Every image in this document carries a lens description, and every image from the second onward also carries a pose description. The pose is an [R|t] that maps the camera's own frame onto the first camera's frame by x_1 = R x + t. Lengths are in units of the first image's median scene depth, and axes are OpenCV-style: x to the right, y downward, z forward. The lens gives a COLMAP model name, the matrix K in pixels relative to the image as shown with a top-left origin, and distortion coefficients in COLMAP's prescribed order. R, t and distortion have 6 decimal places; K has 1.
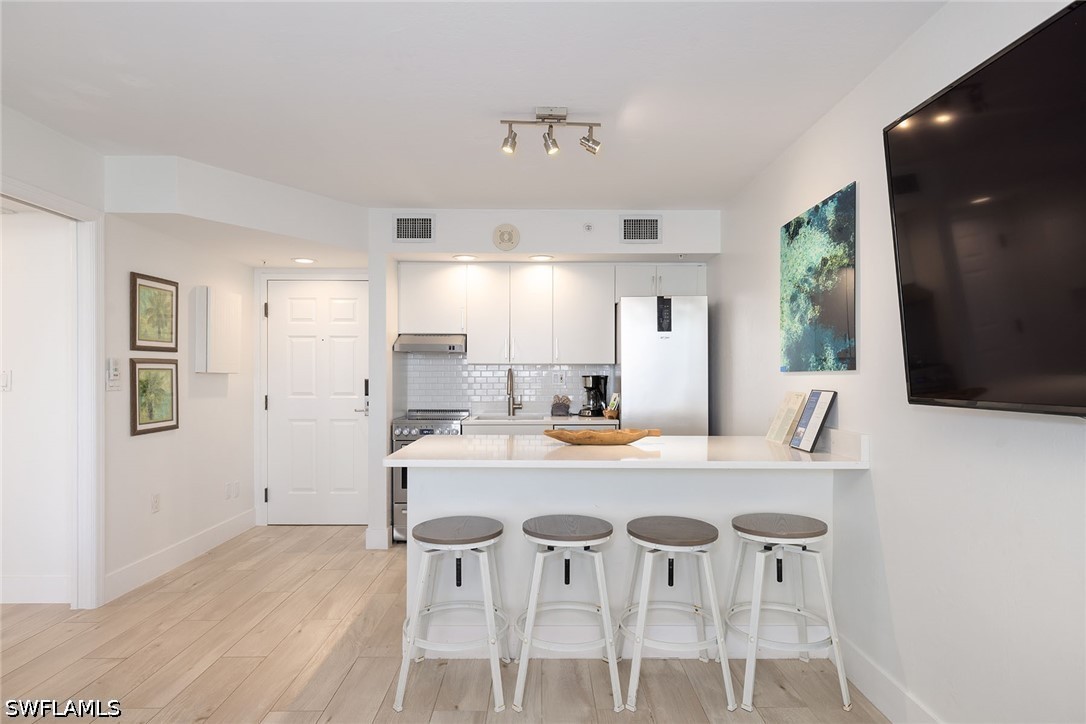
lens RADIAL K [[606.4, 0, 552.4], [0, 606.4, 382.0], [0, 0, 1]] dist [-0.007793, -0.000975]
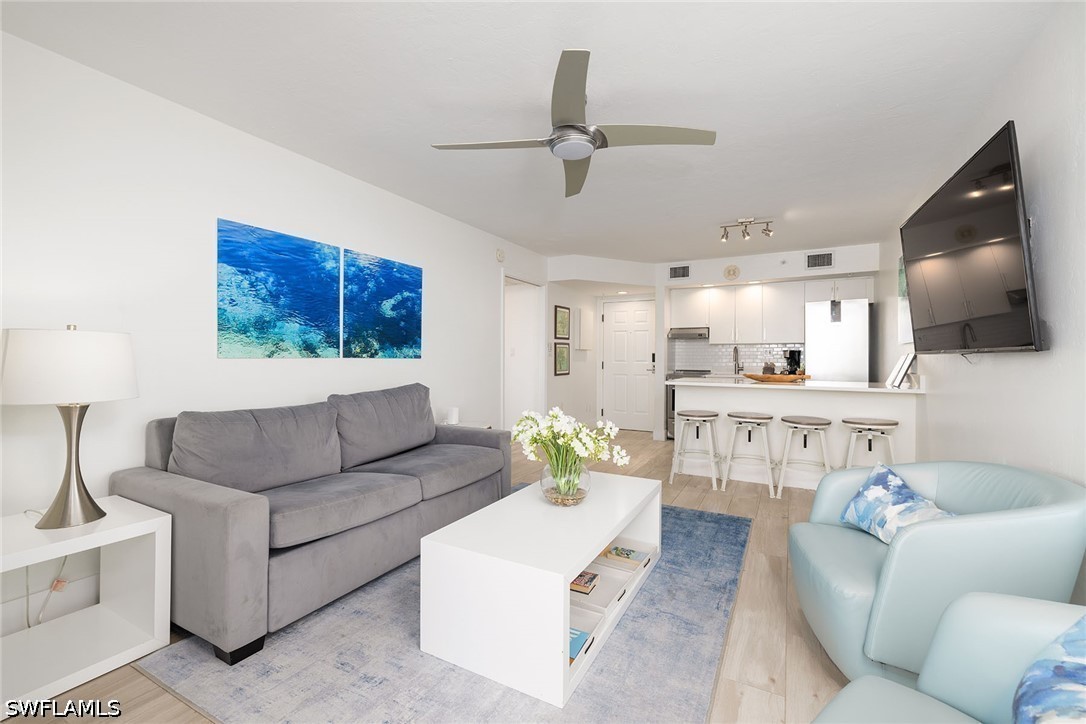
lens RADIAL K [[457.0, 0, 547.5], [0, 457.0, 358.9], [0, 0, 1]] dist [0.000413, -0.000098]
pose [[0.873801, 0.002812, -0.486275, 0.105154], [-0.007905, 0.999933, -0.008423, 0.031363], [0.486219, 0.011204, 0.873765, -0.437991]]
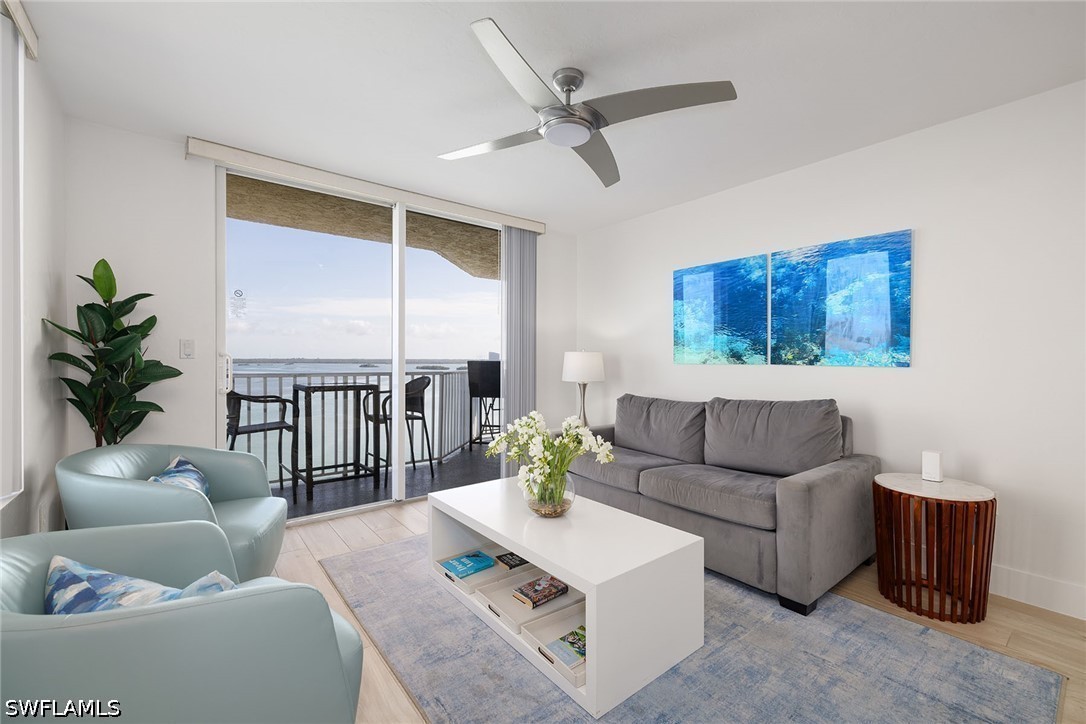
lens RADIAL K [[457.0, 0, 547.6], [0, 457.0, 361.6], [0, 0, 1]] dist [0.000413, -0.000098]
pose [[-0.791766, -0.001921, -0.610821, 0.179735], [-0.012766, 0.999829, 0.013403, 0.016076], [0.610691, 0.018410, -0.791655, 0.403376]]
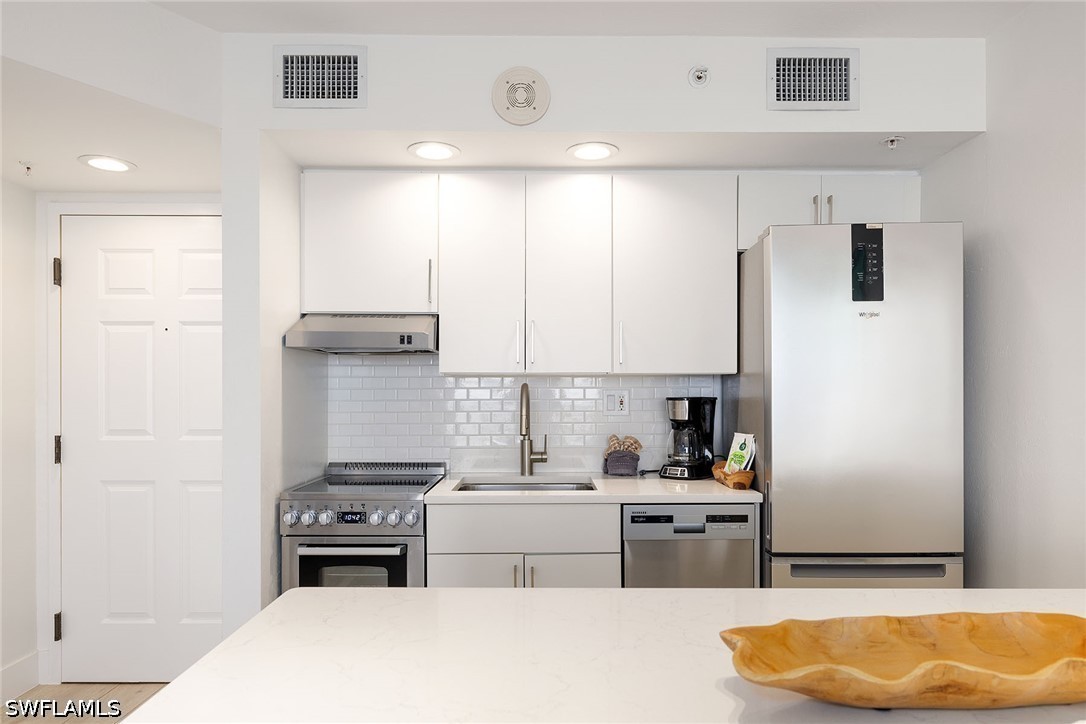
lens RADIAL K [[659.7, 0, 545.4], [0, 659.7, 397.0], [0, 0, 1]] dist [-0.003391, 0.000481]
pose [[0.999949, -0.001114, -0.009994, -0.052746], [0.001045, 0.999976, -0.006891, -0.008003], [0.010001, 0.006880, 0.999926, 0.501527]]
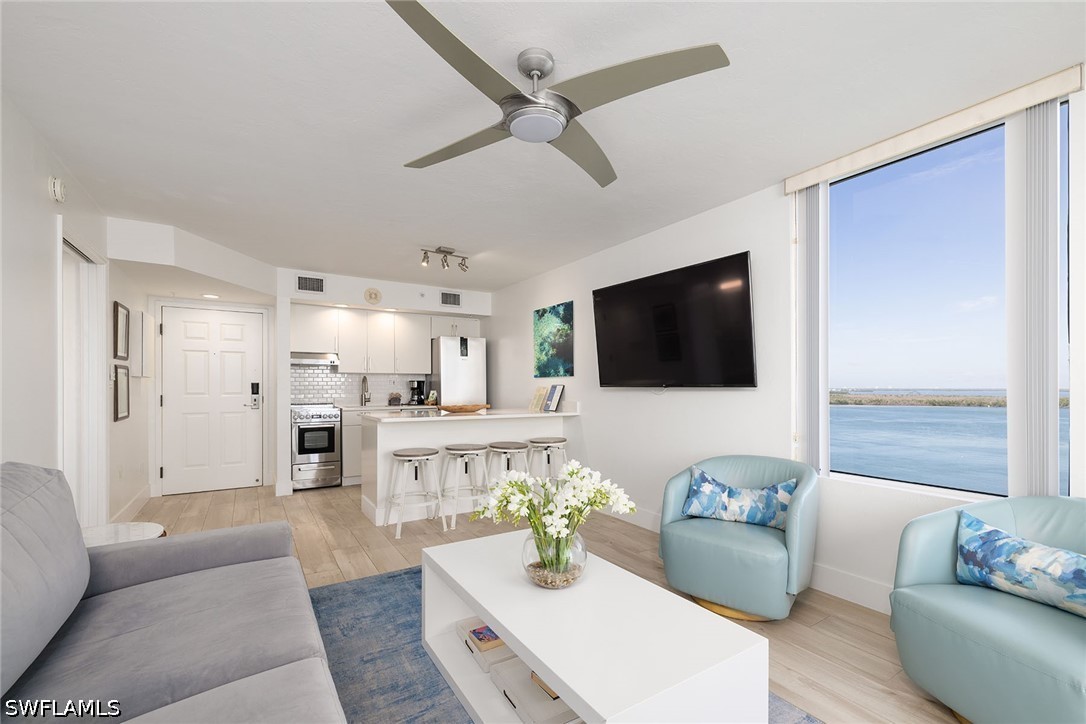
lens RADIAL K [[457.0, 0, 547.1], [0, 457.0, 389.9], [0, 0, 1]] dist [0.000413, -0.000098]
pose [[0.848216, -0.006808, 0.529607, -0.334787], [0.008649, 0.999962, -0.000998, 0.021785], [-0.529580, 0.005427, 0.848243, -0.306204]]
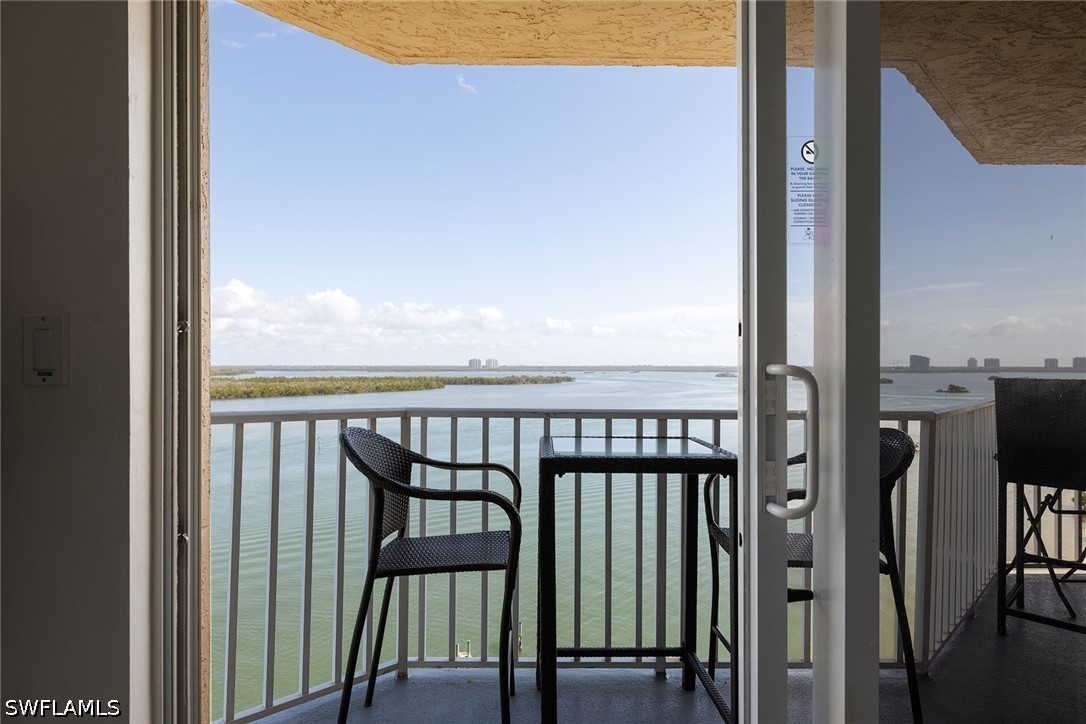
lens RADIAL K [[606.4, 0, 555.7], [0, 606.4, 368.8], [0, 0, 1]] dist [-0.007793, -0.000975]
pose [[-0.999829, -0.003842, -0.018093, 0.006756], [-0.004167, 0.999829, 0.017995, 0.014890], [0.018020, 0.018068, -0.999674, -0.186480]]
